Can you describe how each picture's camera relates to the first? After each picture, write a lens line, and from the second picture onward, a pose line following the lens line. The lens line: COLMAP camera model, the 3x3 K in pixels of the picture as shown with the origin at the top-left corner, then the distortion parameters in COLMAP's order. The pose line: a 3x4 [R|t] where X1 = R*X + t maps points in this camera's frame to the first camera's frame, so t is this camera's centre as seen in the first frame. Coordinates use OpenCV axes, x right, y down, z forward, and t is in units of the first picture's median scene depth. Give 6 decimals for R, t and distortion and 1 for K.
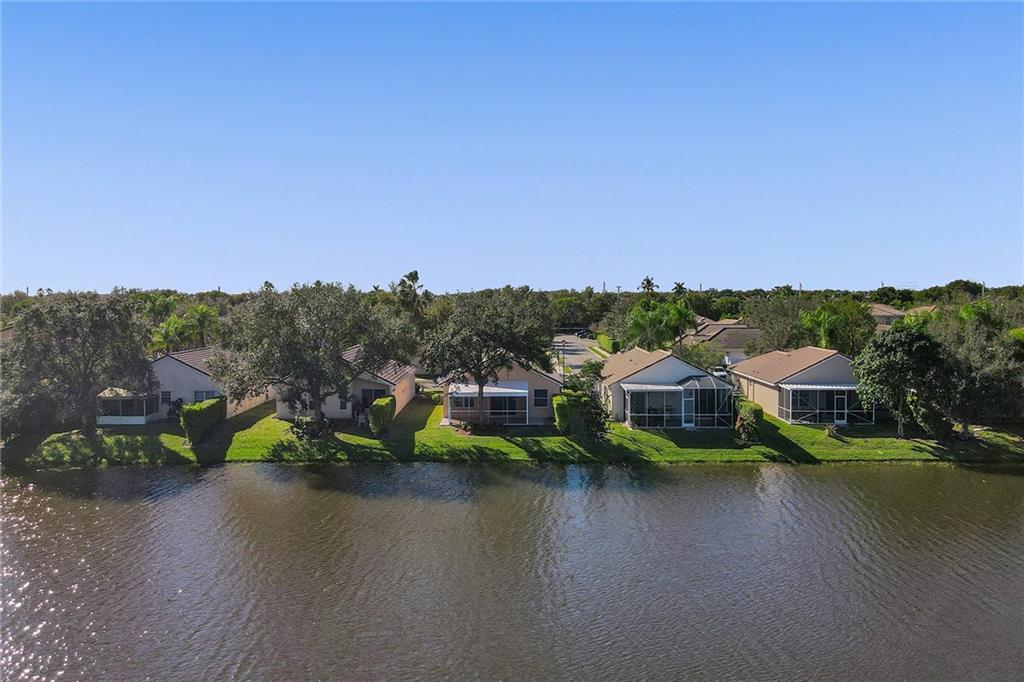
lens RADIAL K [[745.6, 0, 512.0], [0, 745.6, 341.0], [0, 0, 1]] dist [0.005430, 0.005251]
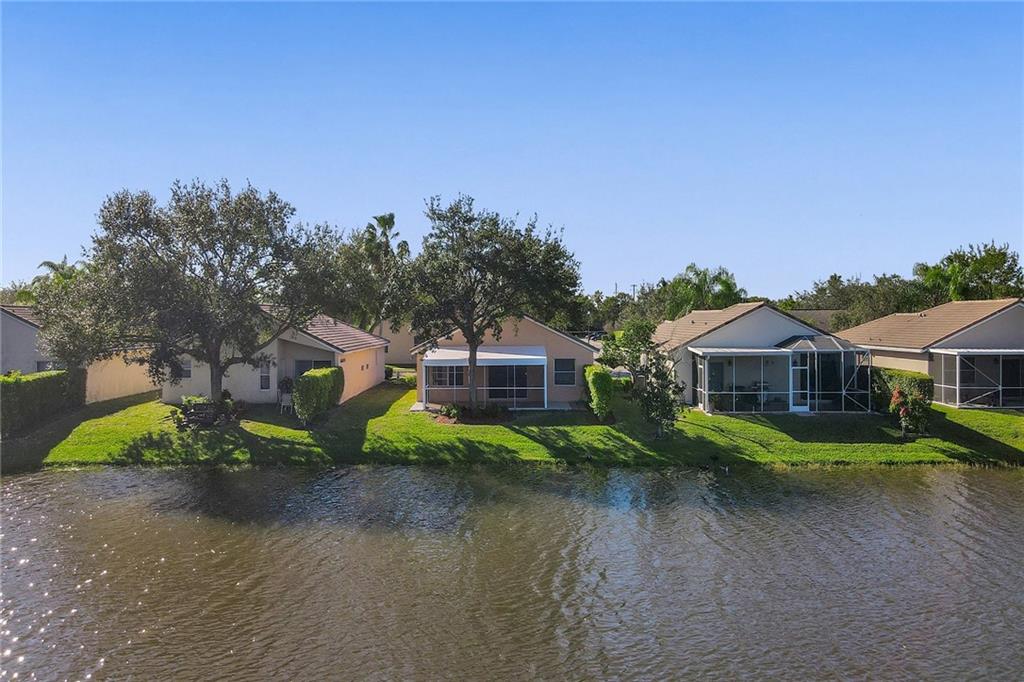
lens RADIAL K [[745.6, 0, 512.0], [0, 745.6, 341.0], [0, 0, 1]] dist [0.005430, 0.005251]
pose [[0.999997, -0.000946, -0.002027, -0.007295], [0.000883, 0.999515, -0.031126, 0.076472], [0.002056, 0.031124, 0.999513, 0.373039]]
